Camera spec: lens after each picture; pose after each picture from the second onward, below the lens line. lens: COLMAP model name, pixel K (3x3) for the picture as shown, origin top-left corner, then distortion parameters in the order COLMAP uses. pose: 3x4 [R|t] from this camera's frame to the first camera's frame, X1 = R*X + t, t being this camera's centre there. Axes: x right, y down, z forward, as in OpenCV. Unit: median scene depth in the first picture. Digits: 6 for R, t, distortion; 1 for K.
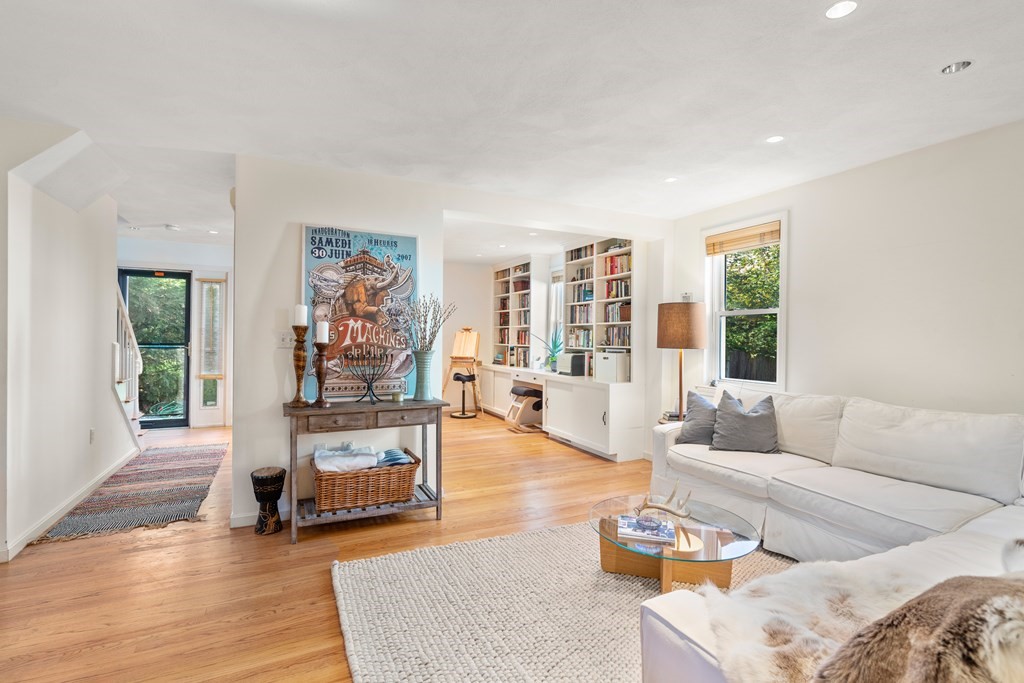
lens RADIAL K [[471.8, 0, 514.4], [0, 471.8, 338.8], [0, 0, 1]] dist [-0.005582, 0.001540]
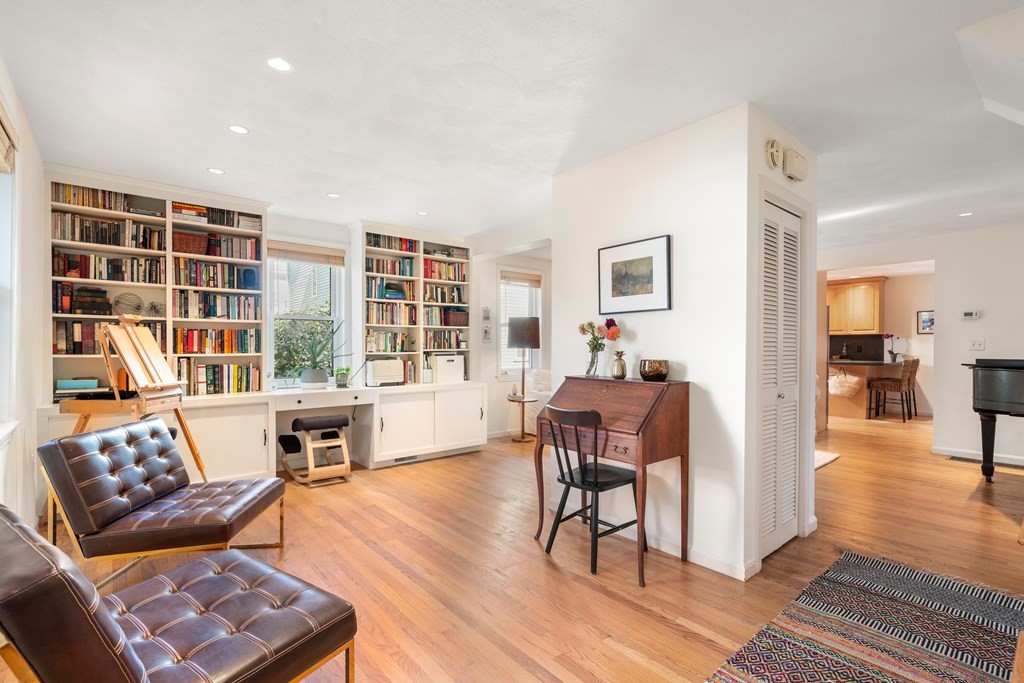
lens RADIAL K [[471.8, 0, 514.0], [0, 471.8, 341.0], [0, 0, 1]] dist [-0.005582, 0.001540]
pose [[-0.241366, -0.020483, 0.970218, -0.749801], [-0.011699, 0.999766, 0.018197, -0.020671], [-0.970364, -0.006958, -0.241549, 0.983002]]
